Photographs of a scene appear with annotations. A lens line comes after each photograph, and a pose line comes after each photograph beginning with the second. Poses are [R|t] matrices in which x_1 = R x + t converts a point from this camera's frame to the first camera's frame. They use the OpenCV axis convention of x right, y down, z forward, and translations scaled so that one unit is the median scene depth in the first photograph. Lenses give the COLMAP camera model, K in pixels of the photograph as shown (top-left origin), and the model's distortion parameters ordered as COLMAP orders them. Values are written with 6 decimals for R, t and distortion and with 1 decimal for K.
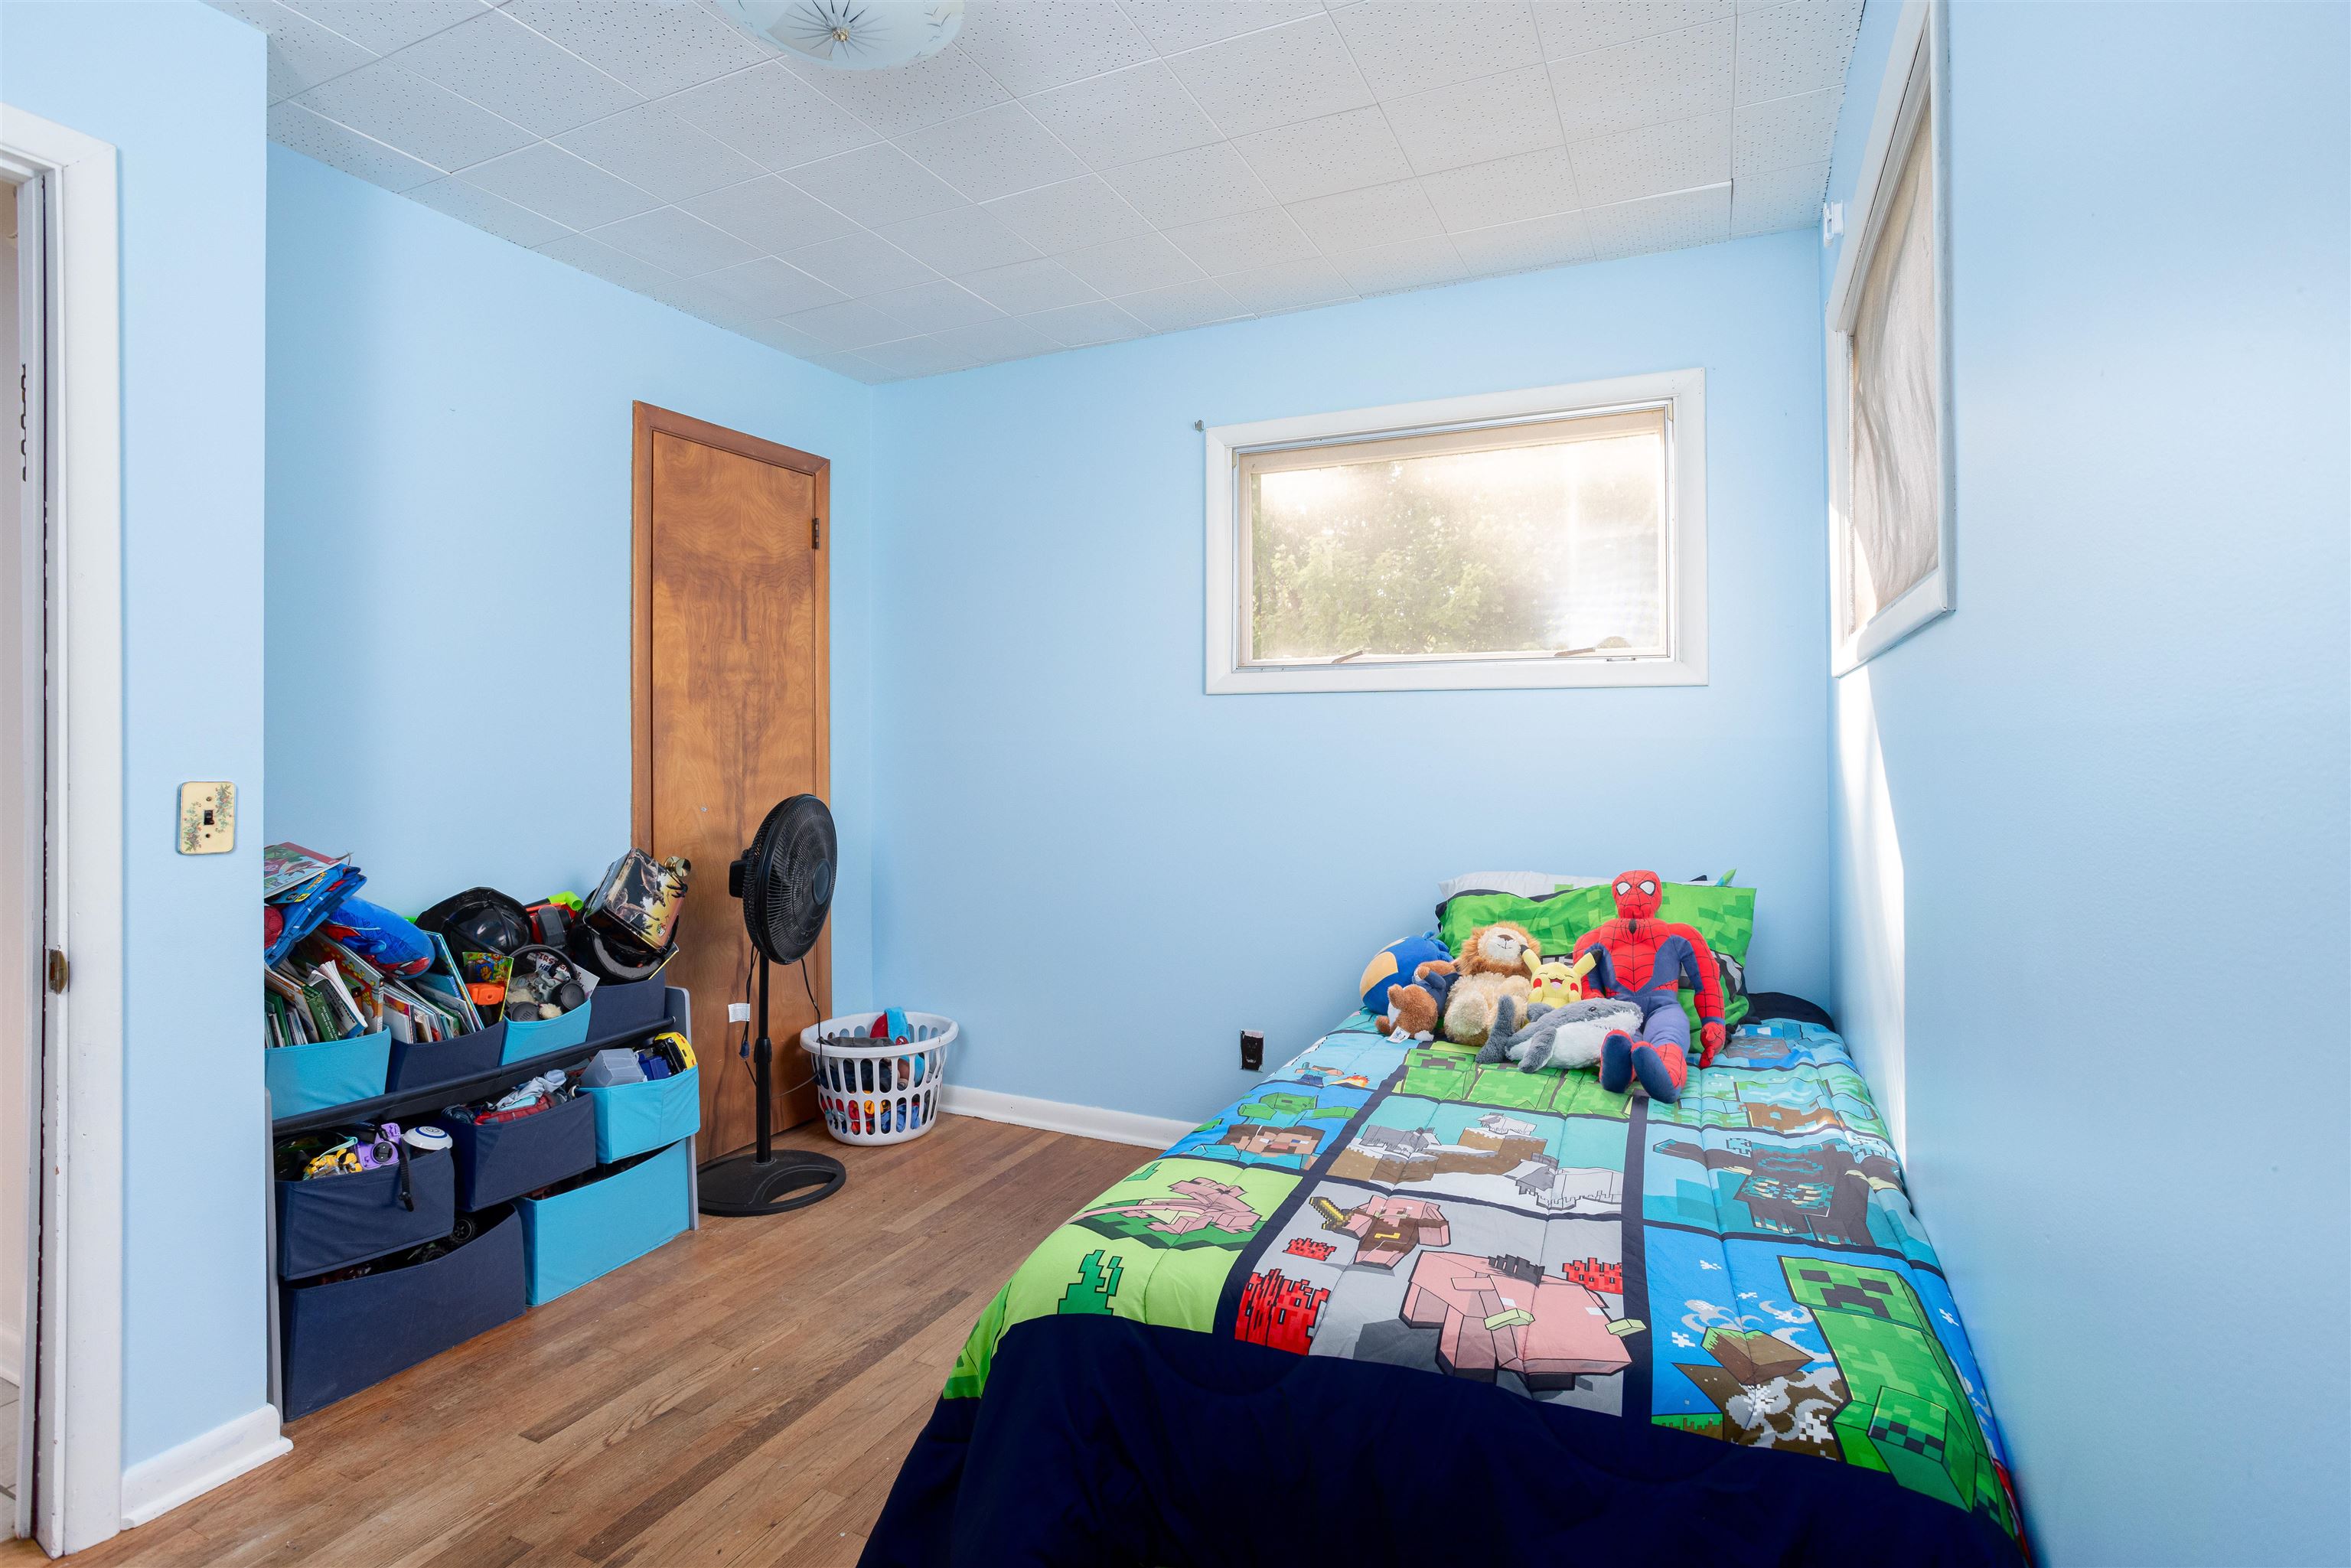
lens RADIAL K [[1167.3, 0, 1174.5], [0, 1167.3, 729.4], [0, 0, 1]] dist [-0.025662, 0.000092]
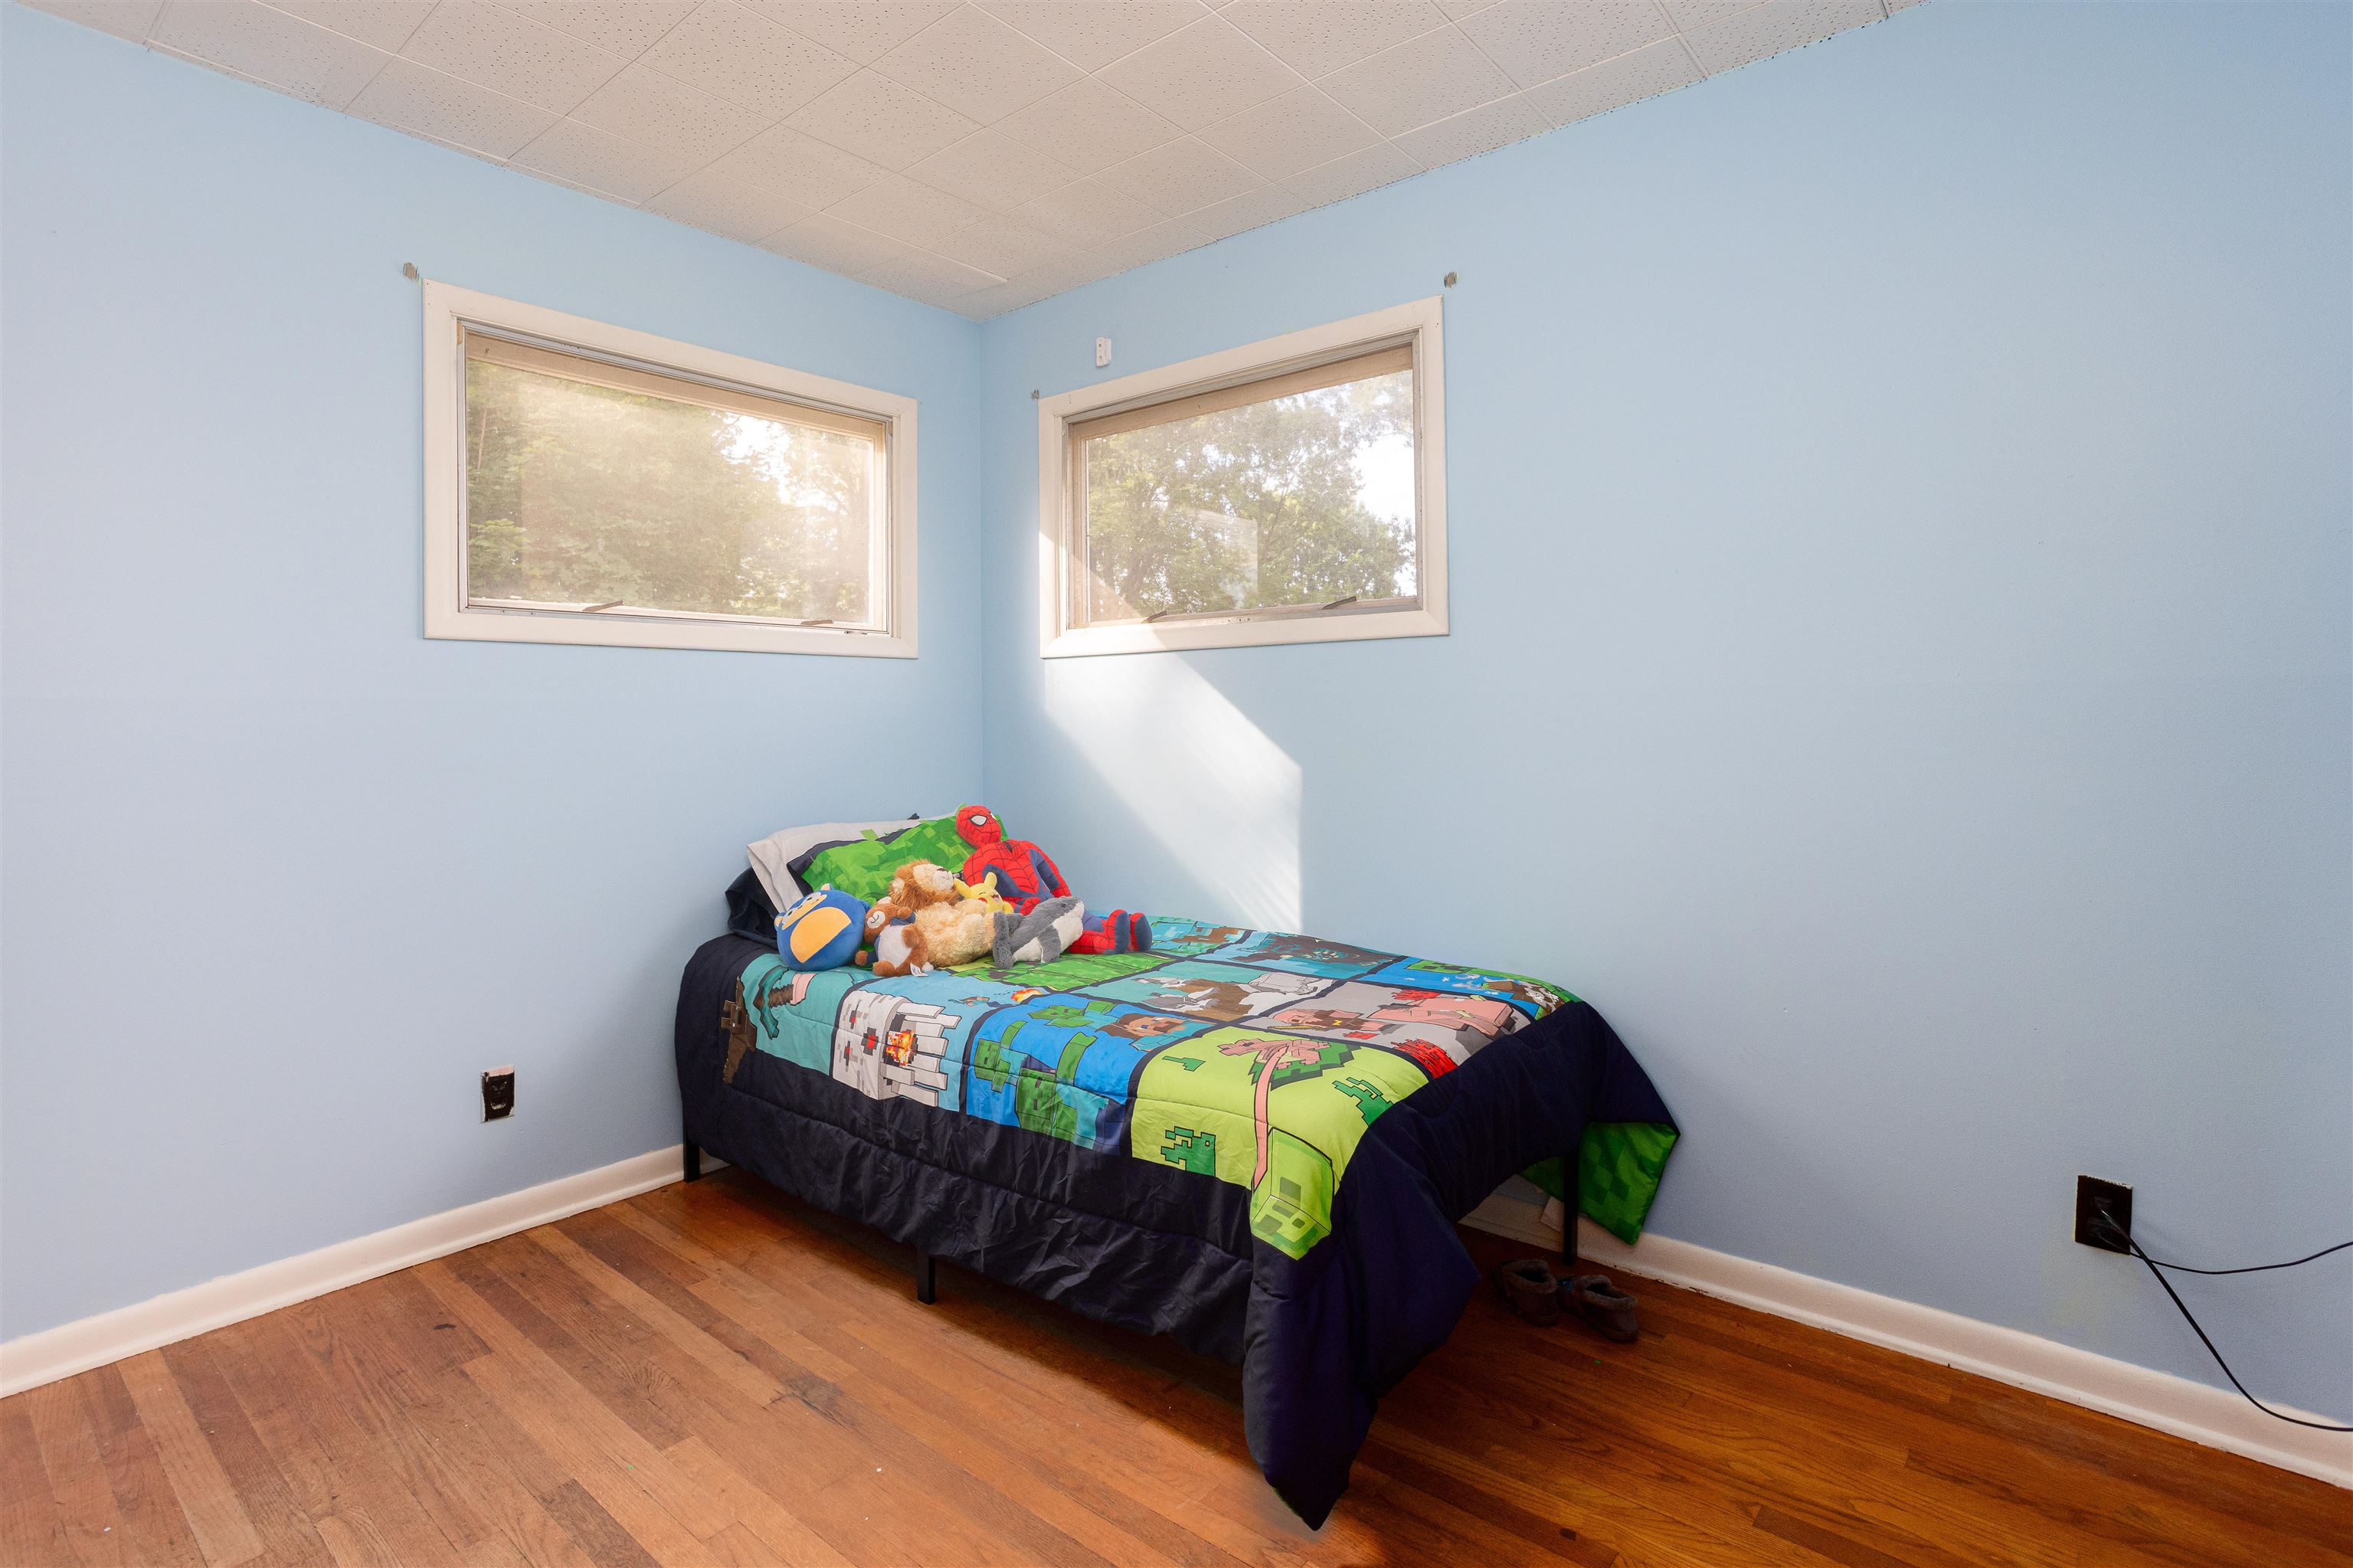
lens RADIAL K [[1156.9, 0, 1175.9], [0, 1156.9, 714.0], [0, 0, 1]] dist [0.002471, 0.001223]
pose [[0.261400, -0.003214, 0.965225, -0.609583], [-0.002102, 0.999990, 0.003899, 0.015465], [-0.965228, -0.003048, 0.261391, 0.375810]]
